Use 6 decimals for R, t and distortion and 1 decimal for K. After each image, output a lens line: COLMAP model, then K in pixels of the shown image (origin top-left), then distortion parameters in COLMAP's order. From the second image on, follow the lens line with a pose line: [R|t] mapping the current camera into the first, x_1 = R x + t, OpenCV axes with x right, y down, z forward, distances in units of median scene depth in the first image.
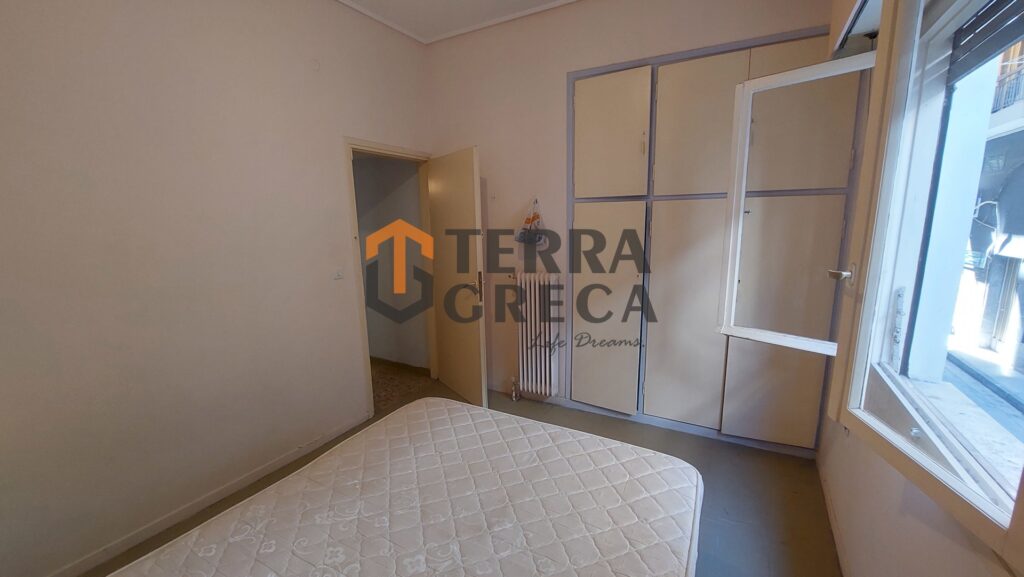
lens RADIAL K [[407.8, 0, 515.3], [0, 407.8, 296.0], [0, 0, 1]] dist [-0.017368, -0.000173]
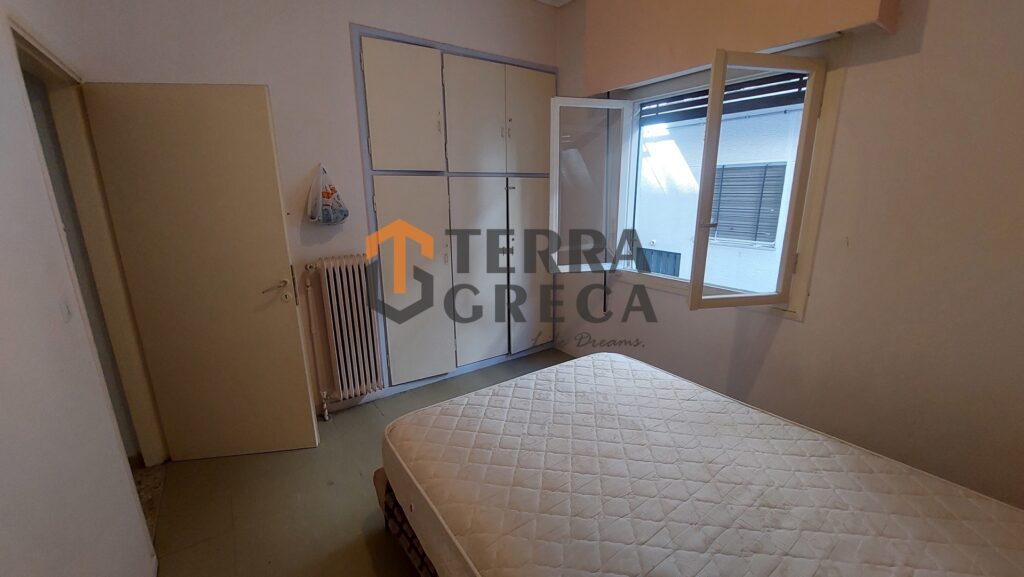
lens RADIAL K [[407.8, 0, 515.3], [0, 407.8, 296.0], [0, 0, 1]] dist [-0.017368, -0.000173]
pose [[0.424440, -0.212502, 0.880167, -0.613025], [0.167490, 0.973721, 0.154320, -0.054552], [-0.889830, 0.081919, 0.448878, 0.348741]]
